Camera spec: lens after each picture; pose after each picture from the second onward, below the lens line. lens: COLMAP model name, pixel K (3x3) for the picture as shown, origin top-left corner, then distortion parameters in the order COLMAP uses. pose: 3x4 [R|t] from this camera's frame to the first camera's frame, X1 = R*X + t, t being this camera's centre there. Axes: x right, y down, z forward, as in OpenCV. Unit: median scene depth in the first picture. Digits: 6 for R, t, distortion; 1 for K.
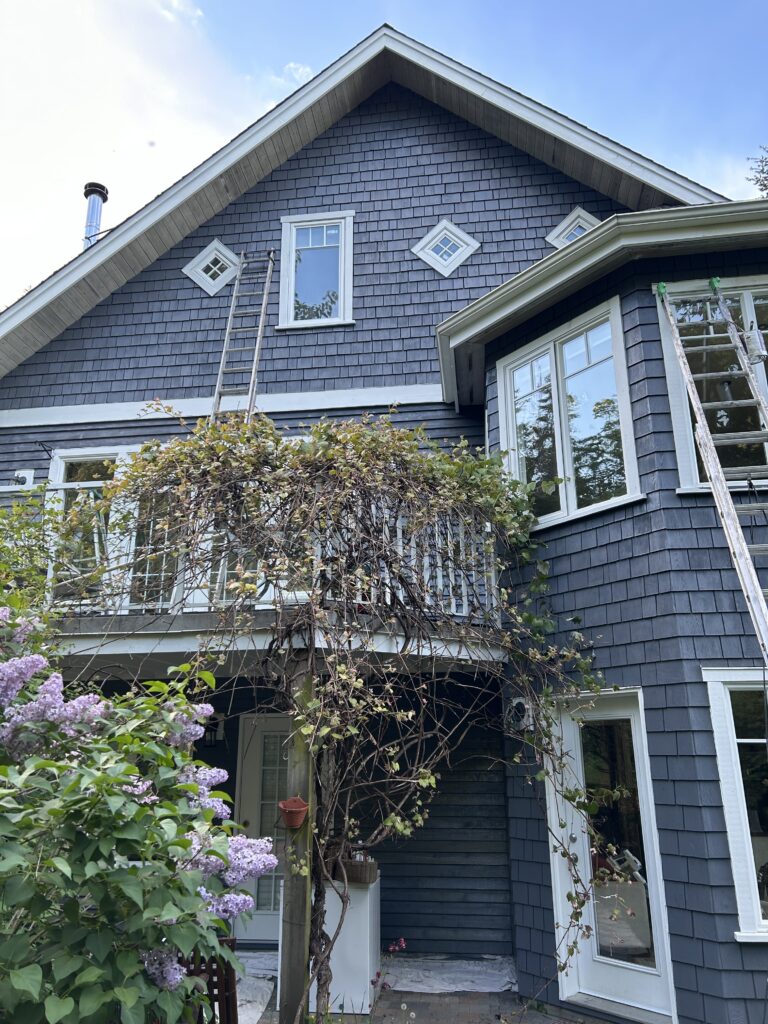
lens RADIAL K [[761.3, 0, 384.0], [0, 761.3, 512.0], [0, 0, 1]] dist [0.005601, 0.002136]
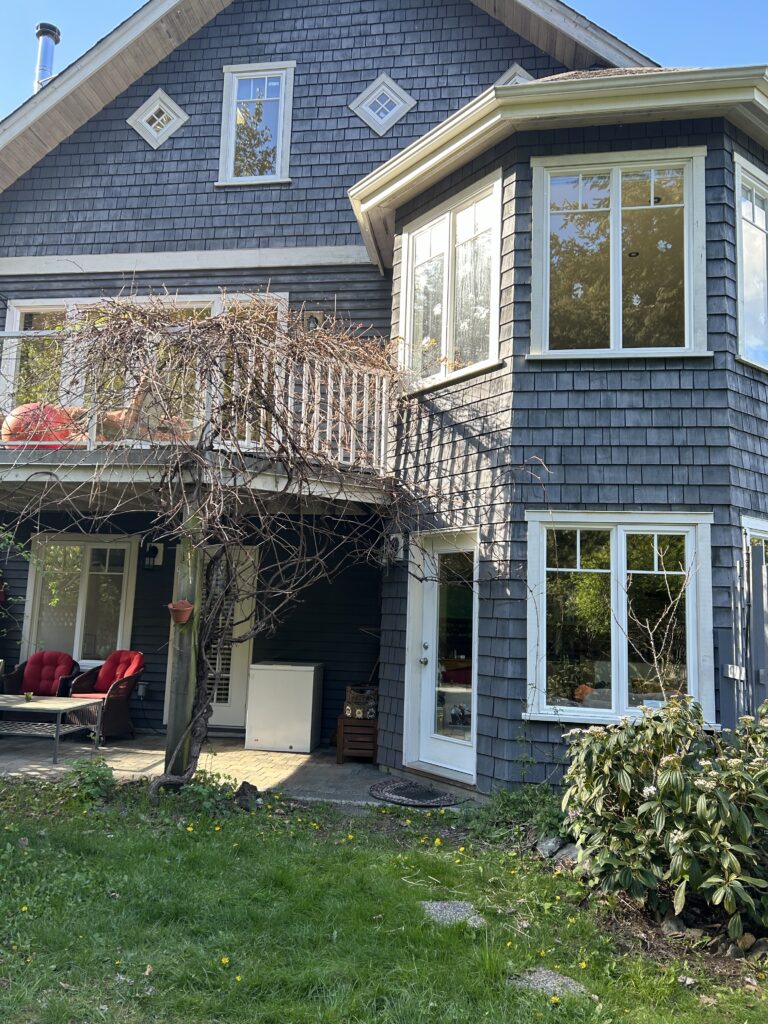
lens RADIAL K [[761.3, 0, 384.0], [0, 761.3, 512.0], [0, 0, 1]] dist [0.005601, 0.002136]
pose [[0.999155, 0.035612, -0.020499, 0.122939], [-0.031269, 0.982619, 0.182983, -0.000576], [0.026659, -0.182188, 0.982902, -0.093809]]
